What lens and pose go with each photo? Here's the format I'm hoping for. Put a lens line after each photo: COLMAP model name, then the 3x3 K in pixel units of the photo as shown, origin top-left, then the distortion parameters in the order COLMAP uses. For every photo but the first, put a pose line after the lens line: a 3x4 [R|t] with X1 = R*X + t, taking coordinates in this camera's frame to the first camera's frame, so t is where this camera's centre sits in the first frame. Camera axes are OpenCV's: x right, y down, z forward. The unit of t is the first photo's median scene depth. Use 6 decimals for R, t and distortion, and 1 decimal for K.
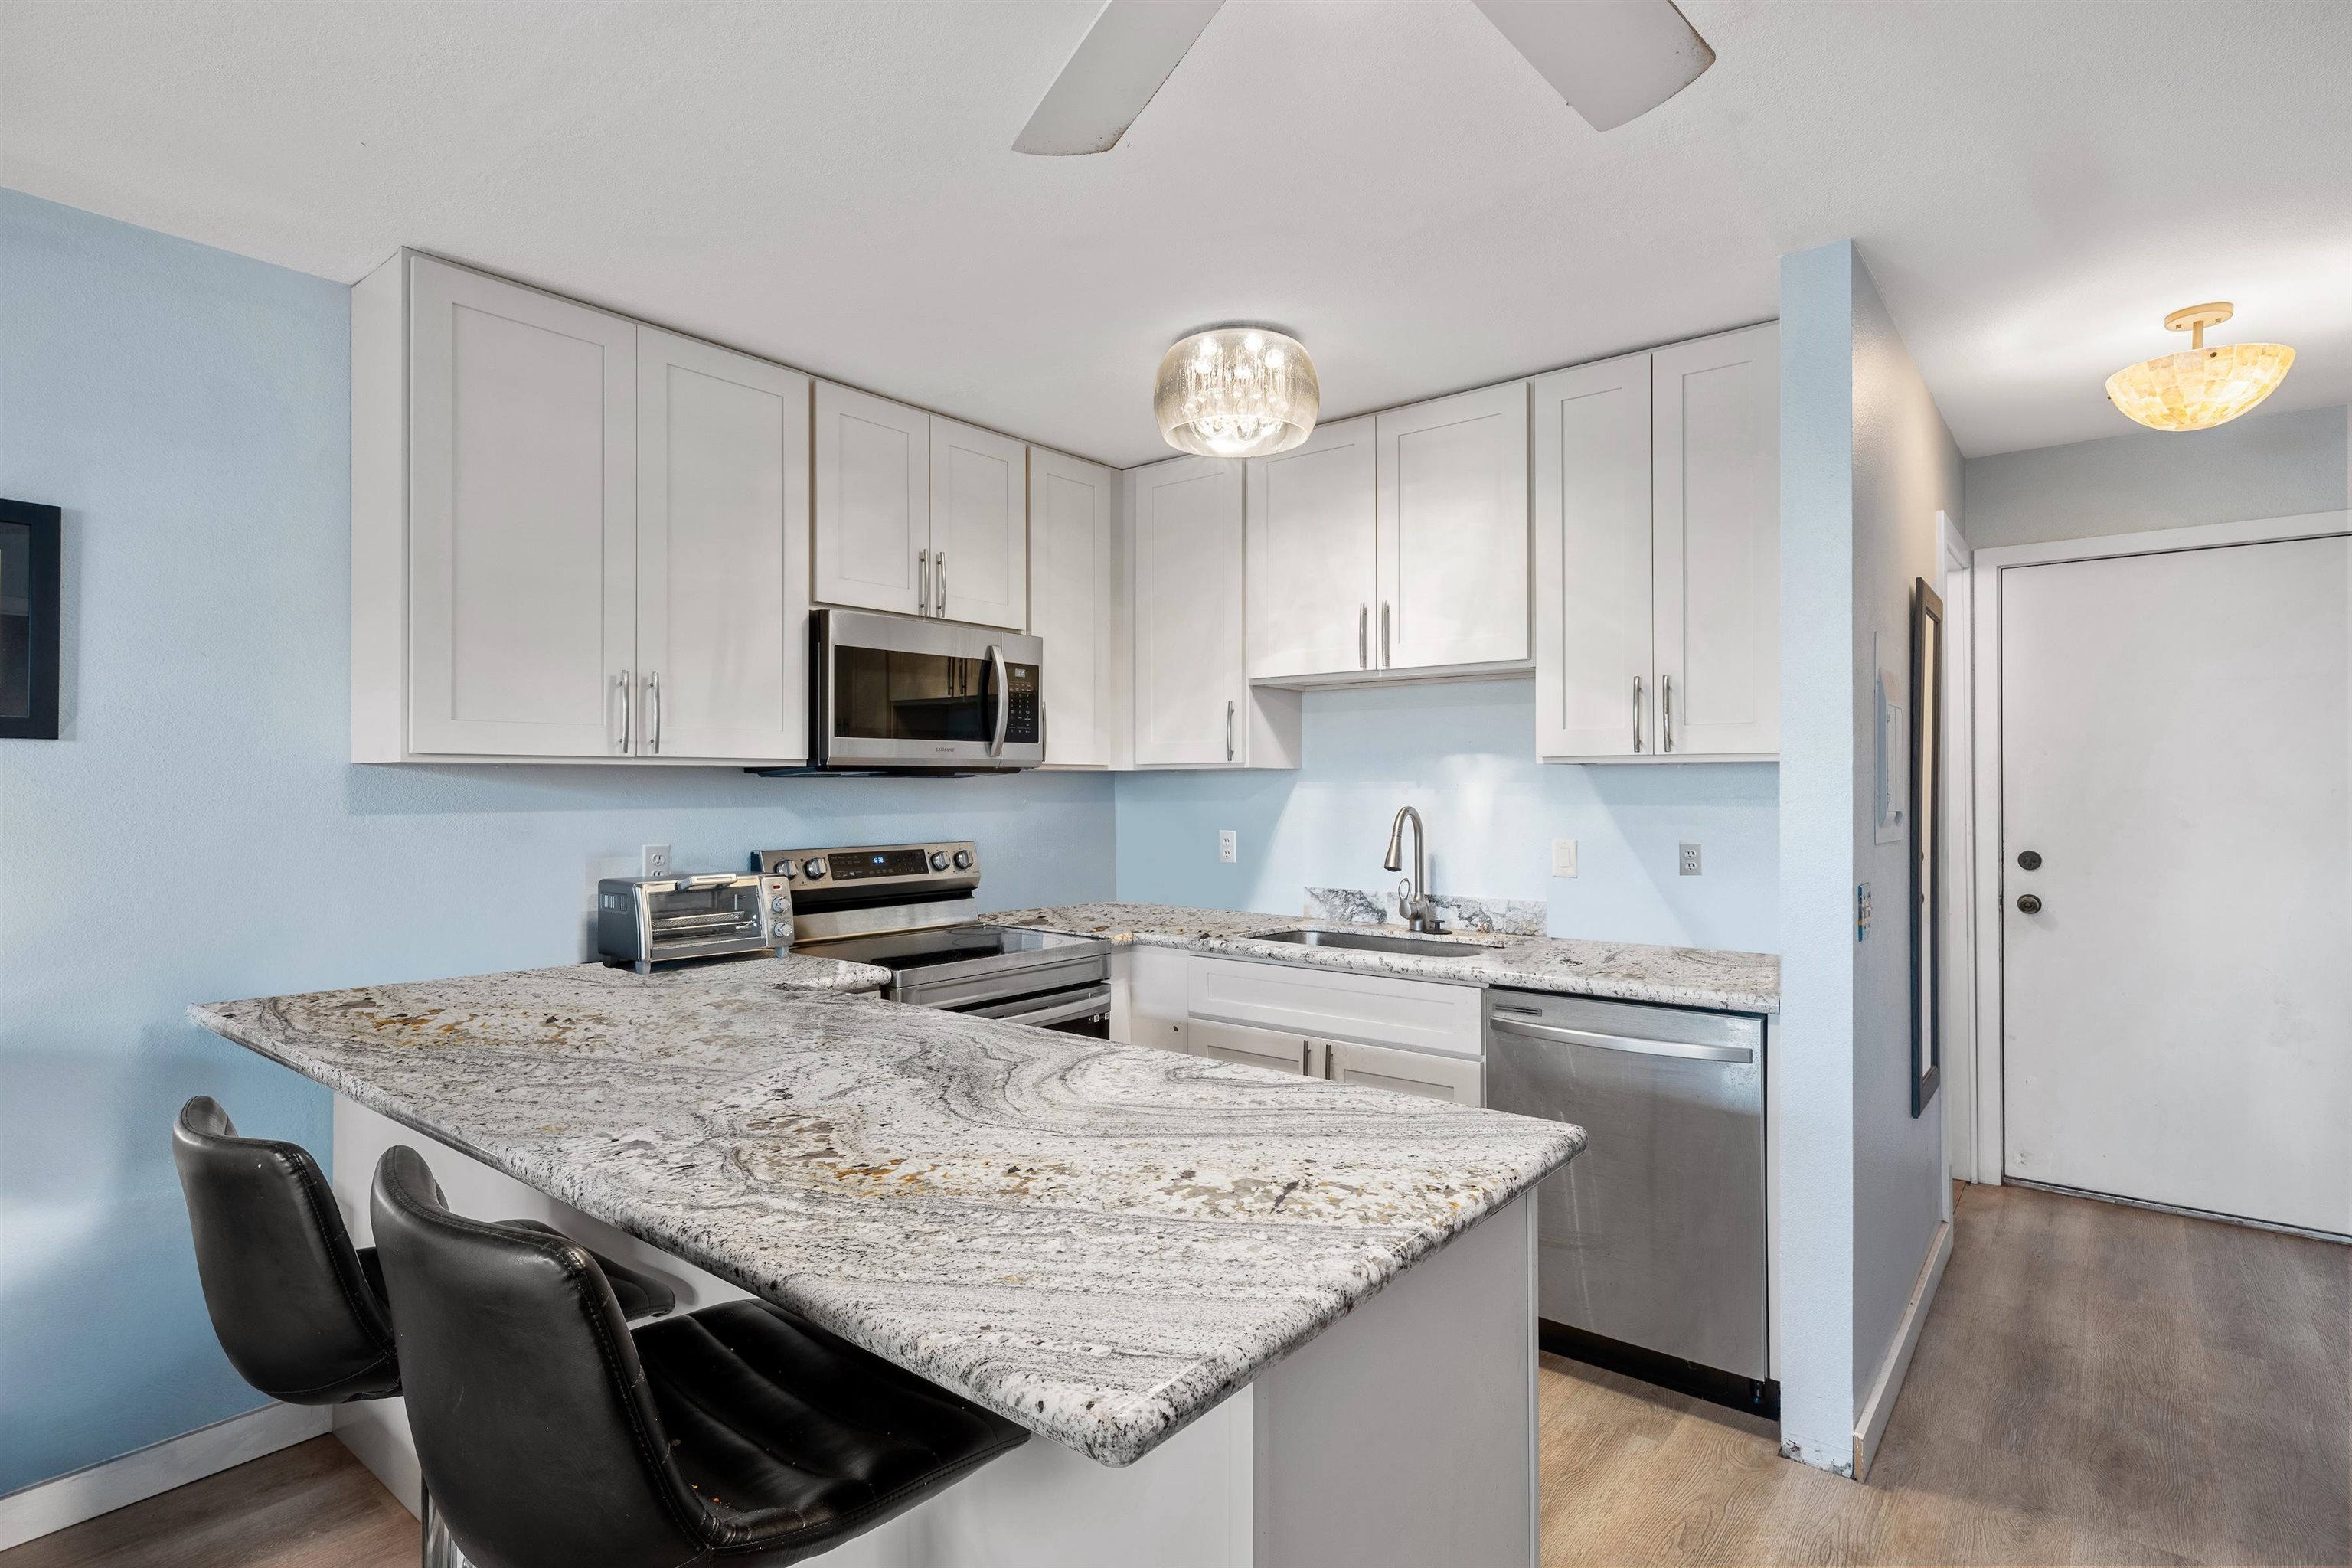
lens RADIAL K [[1165.5, 0, 1177.2], [0, 1165.5, 780.2], [0, 0, 1]] dist [0.004317, -0.000035]
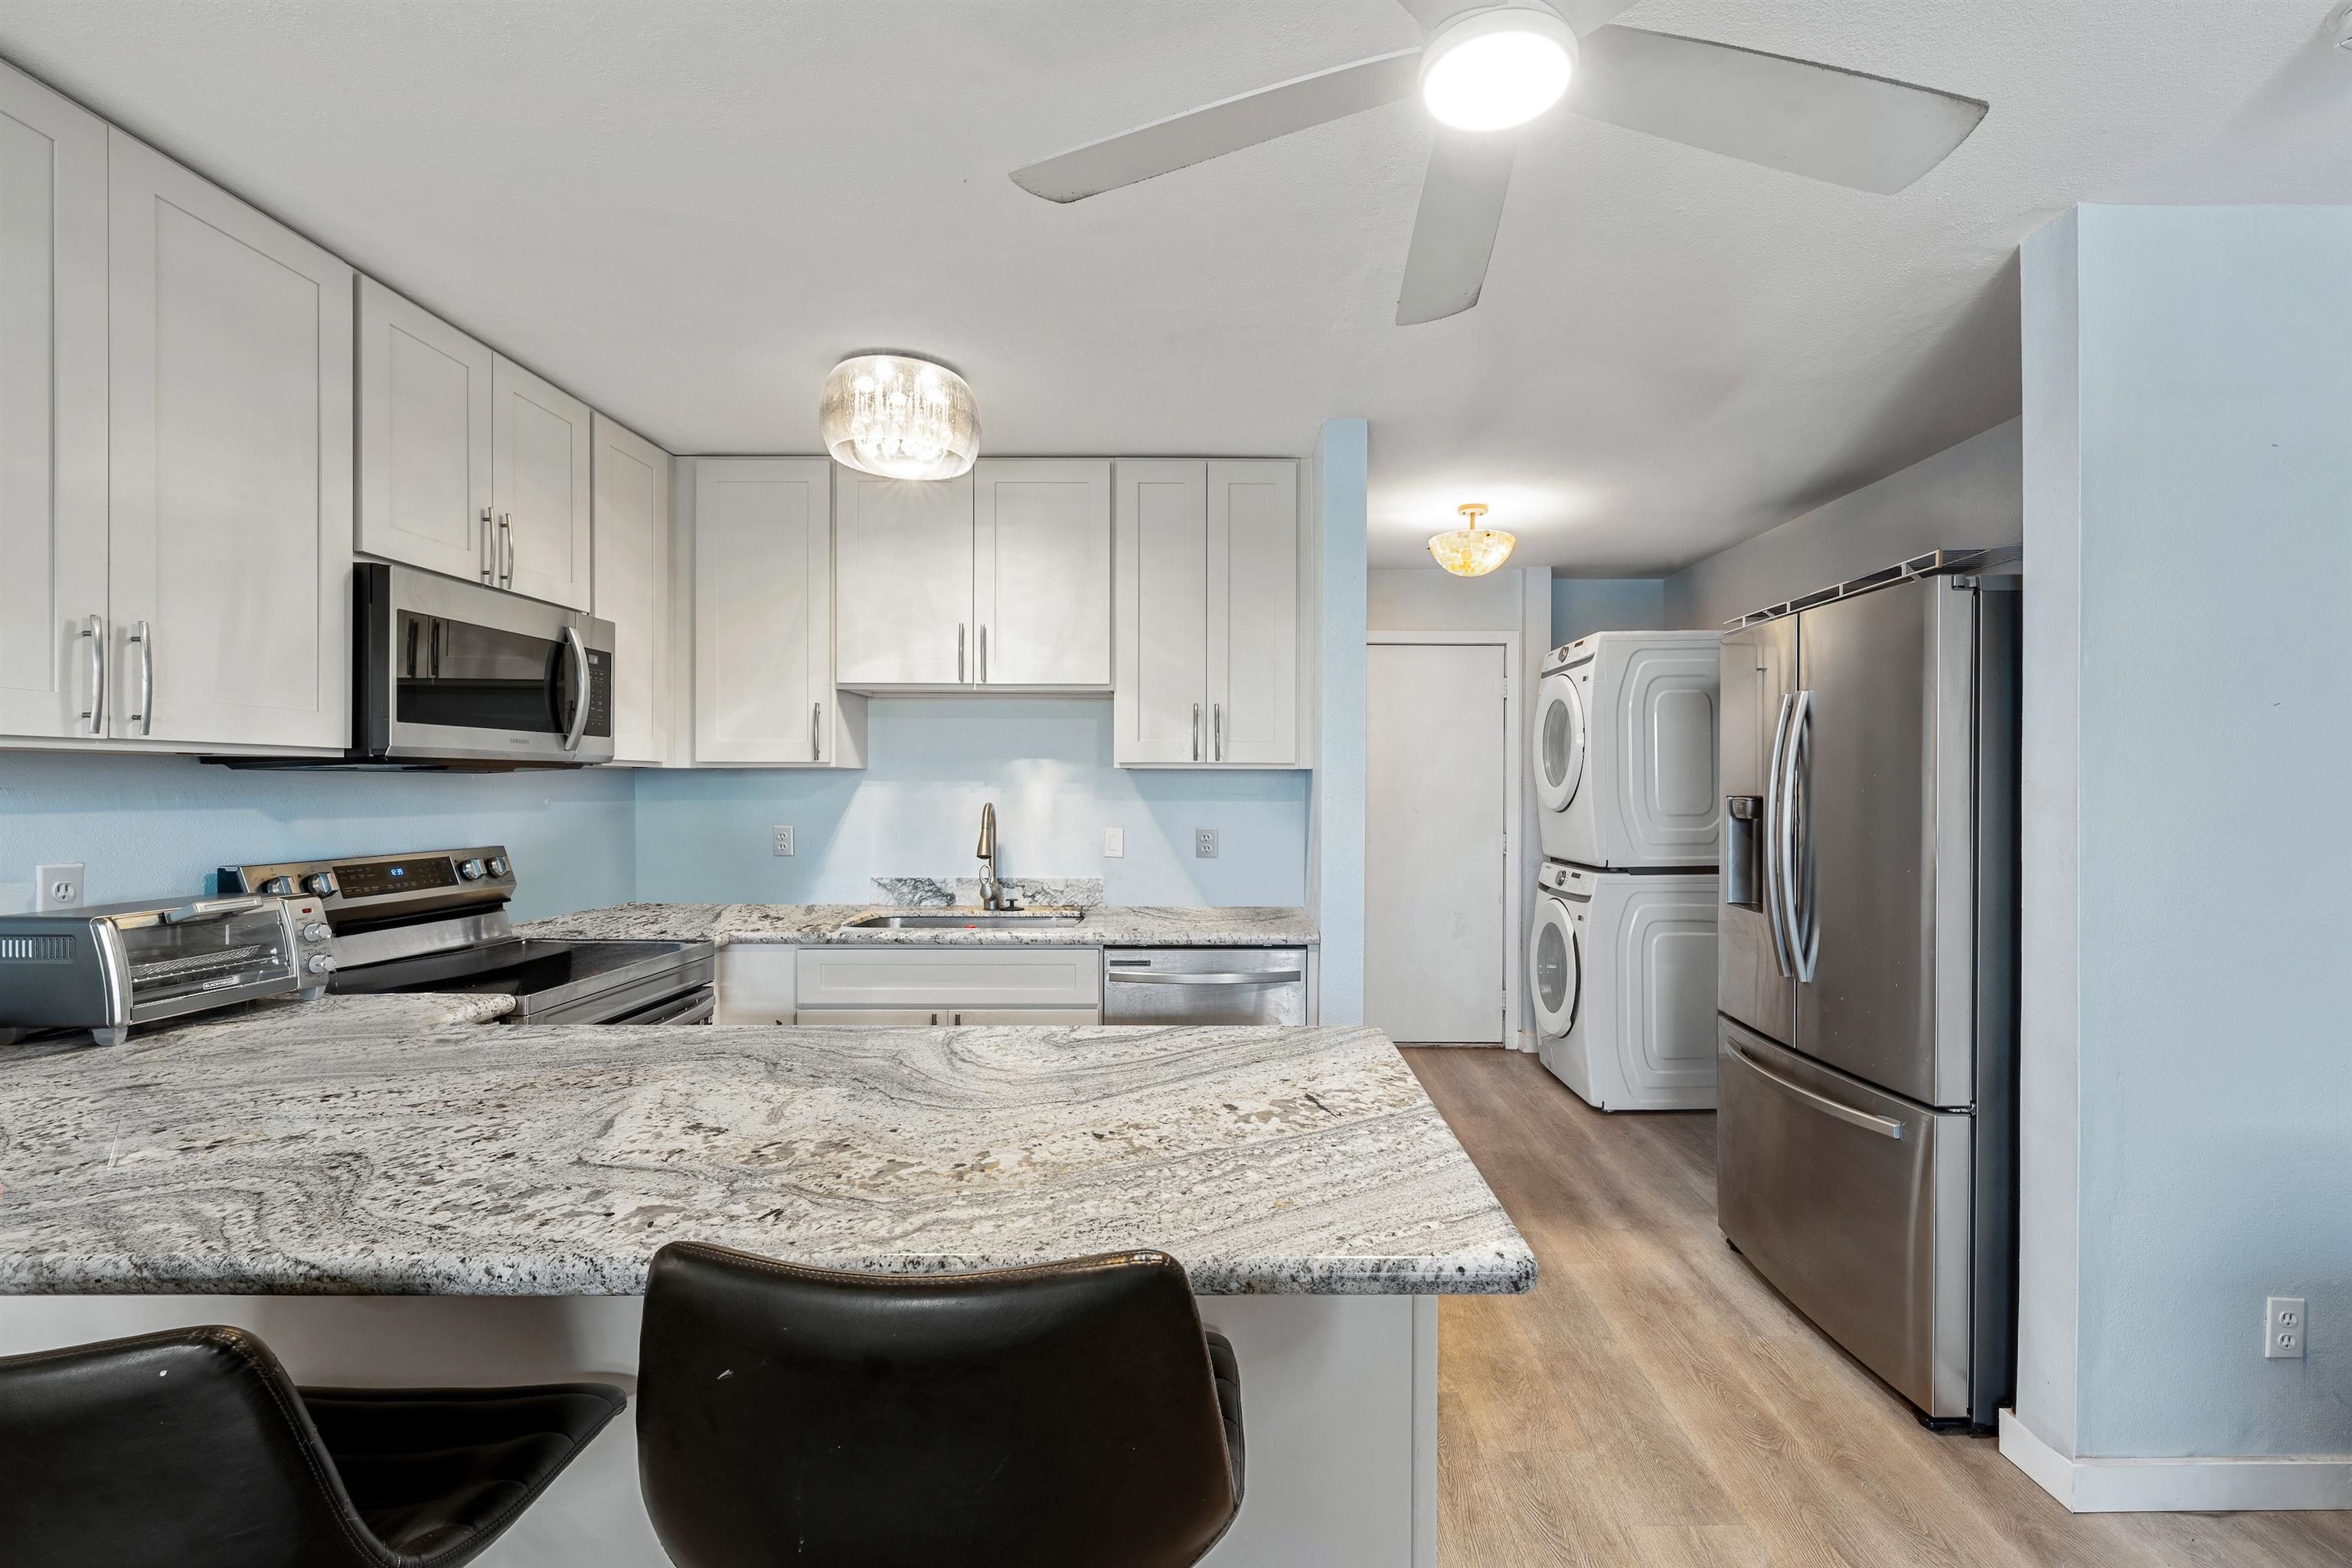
lens RADIAL K [[1018.3, 0, 1177.9], [0, 1018.3, 792.1], [0, 0, 1]] dist [-0.000533, 0.000294]
pose [[0.775417, 0.000466, 0.631450, -0.334832], [-0.007542, 0.999935, 0.008523, 0.002019], [-0.631405, -0.011371, 0.775370, 0.106970]]
